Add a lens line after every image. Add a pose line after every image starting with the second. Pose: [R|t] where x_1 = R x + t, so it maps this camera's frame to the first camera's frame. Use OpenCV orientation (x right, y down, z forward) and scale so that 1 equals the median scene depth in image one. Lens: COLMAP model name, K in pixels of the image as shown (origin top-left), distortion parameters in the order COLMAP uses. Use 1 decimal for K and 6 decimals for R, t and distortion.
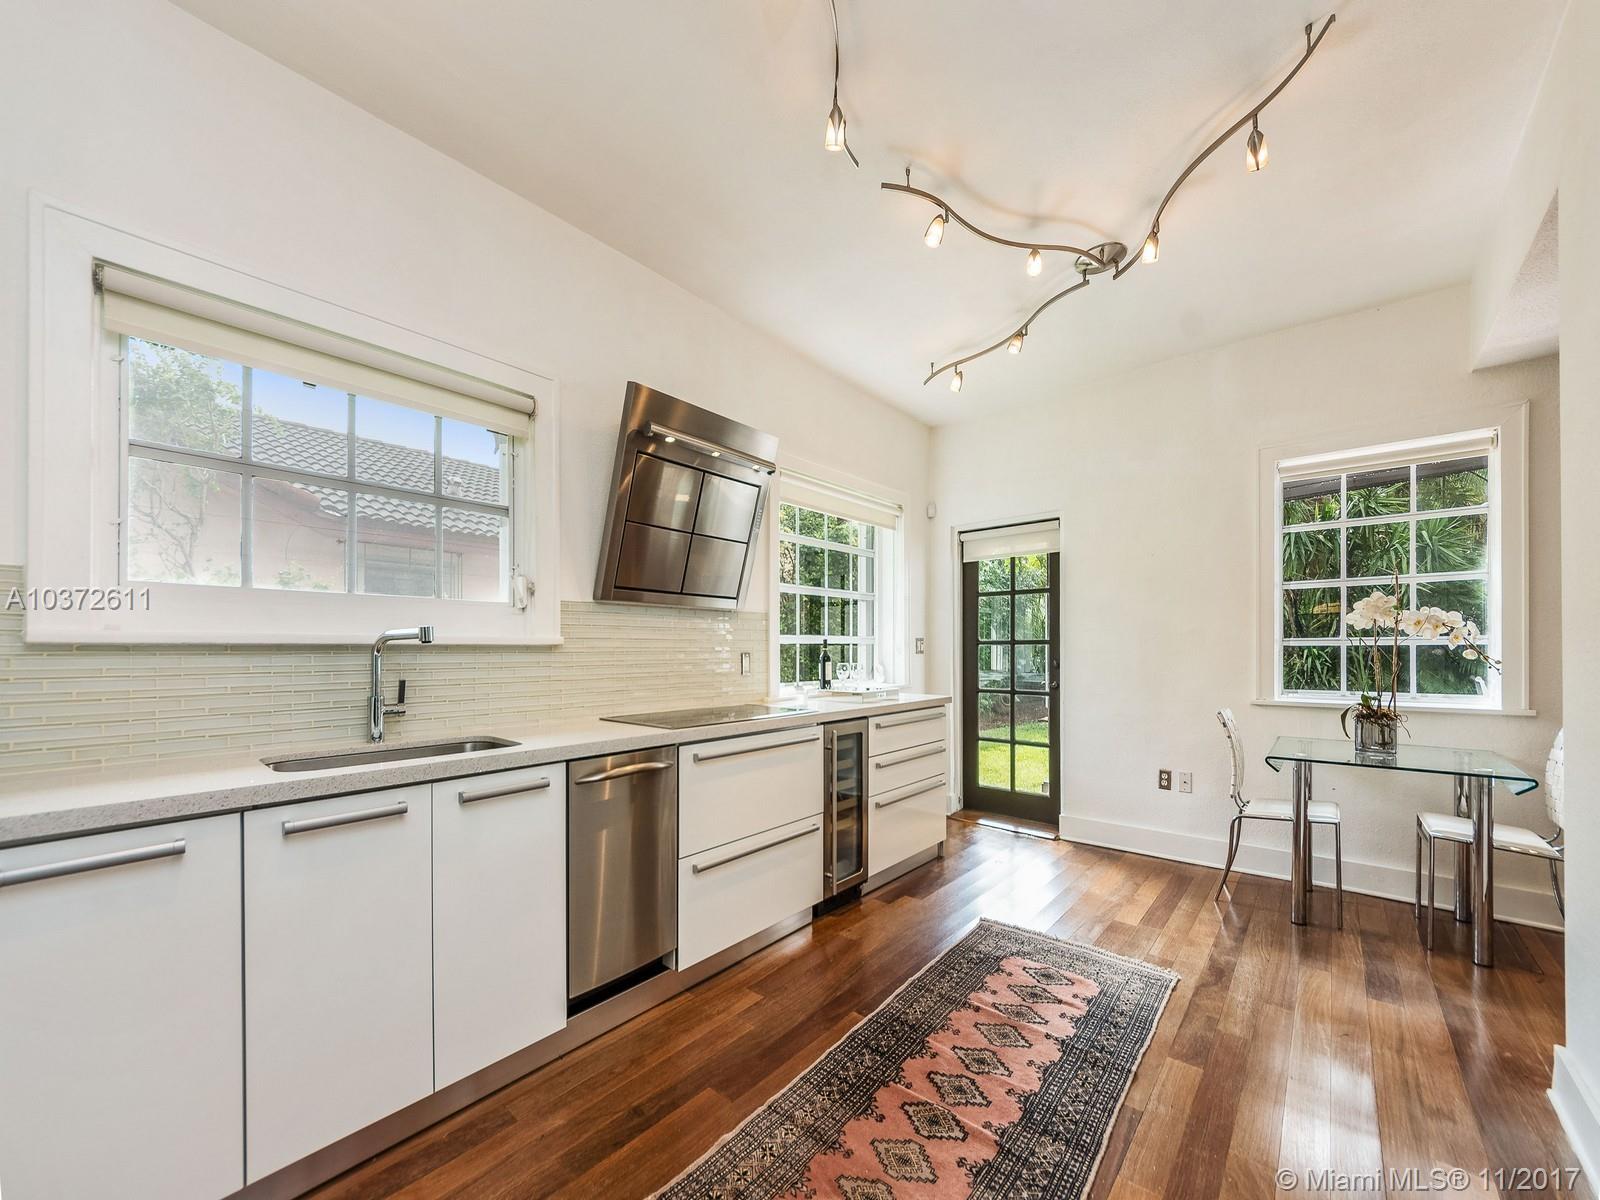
lens RADIAL K [[617.8, 0, 796.3], [0, 617.8, 638.5], [0, 0, 1]] dist [-0.000973, -0.000622]
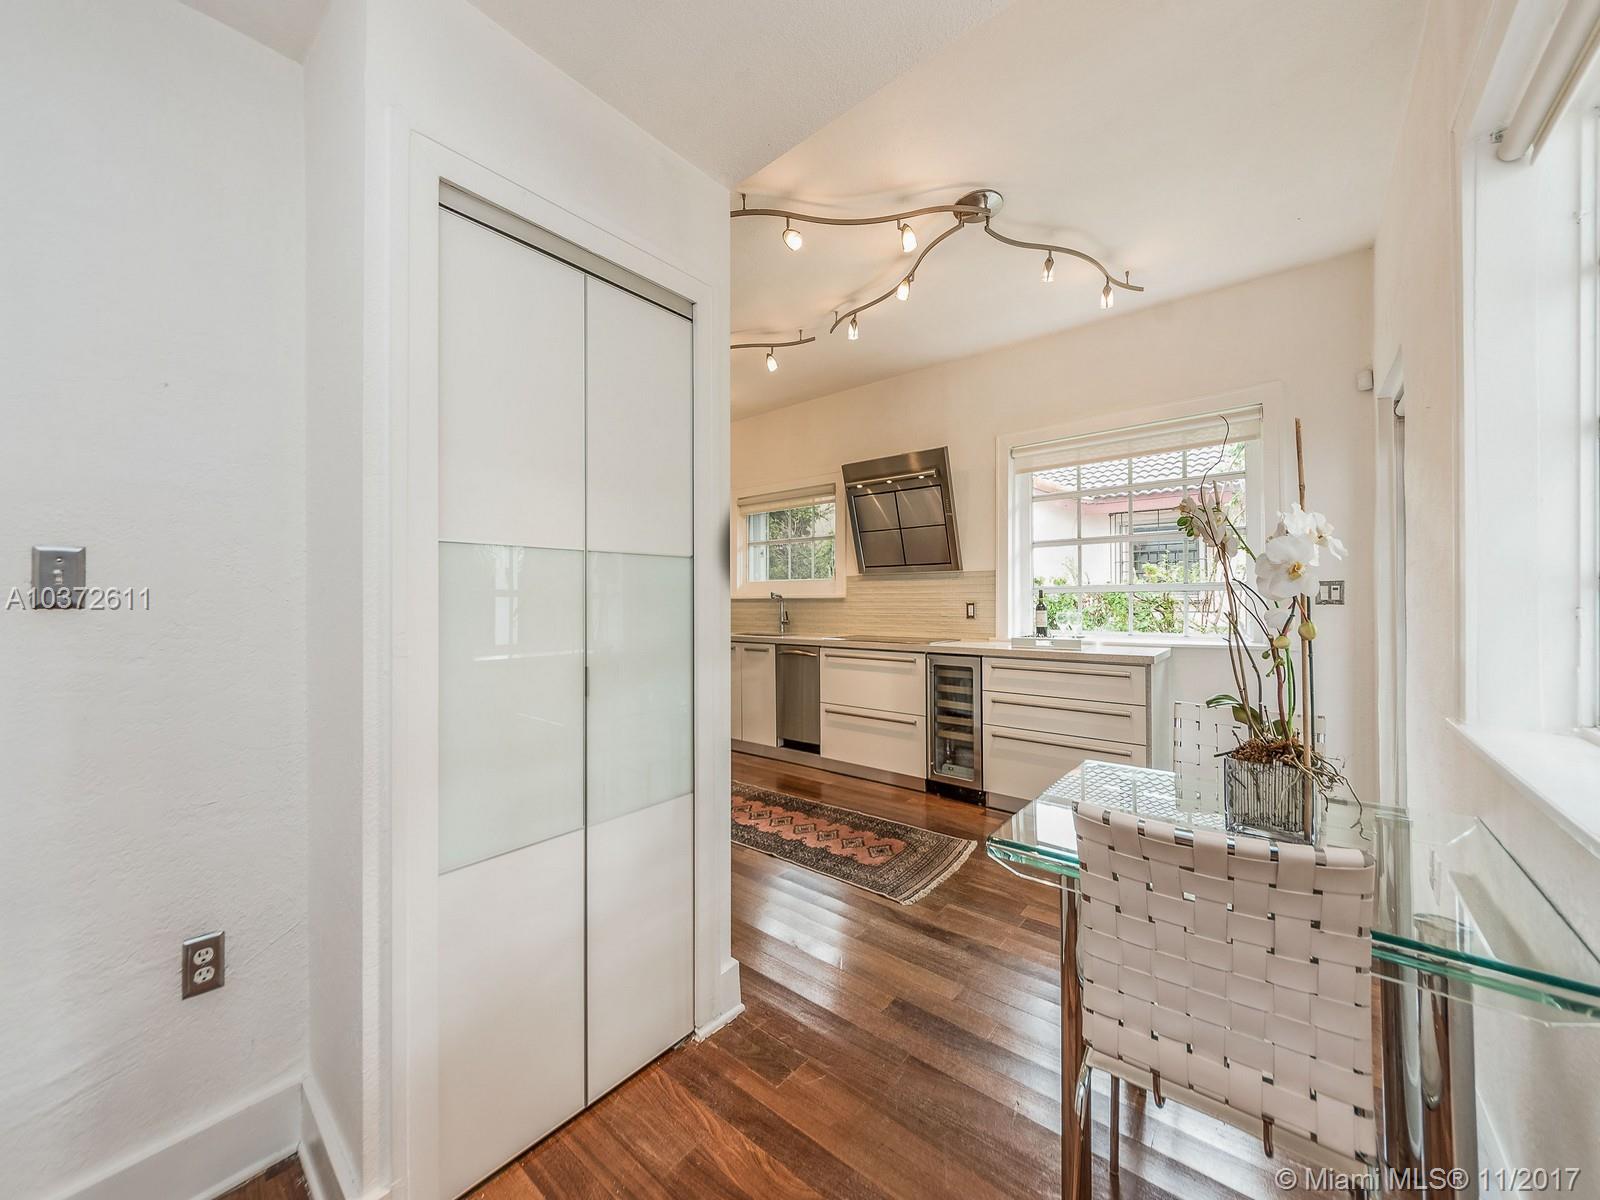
lens RADIAL K [[617.8, 0, 786.8], [0, 617.8, 596.5], [0, 0, 1]] dist [-0.000973, -0.000622]
pose [[0.023733, -0.005556, -0.999703, 1.817958], [0.013305, 0.999898, -0.005241, 0.015570], [0.999630, -0.013176, 0.023805, 0.826307]]
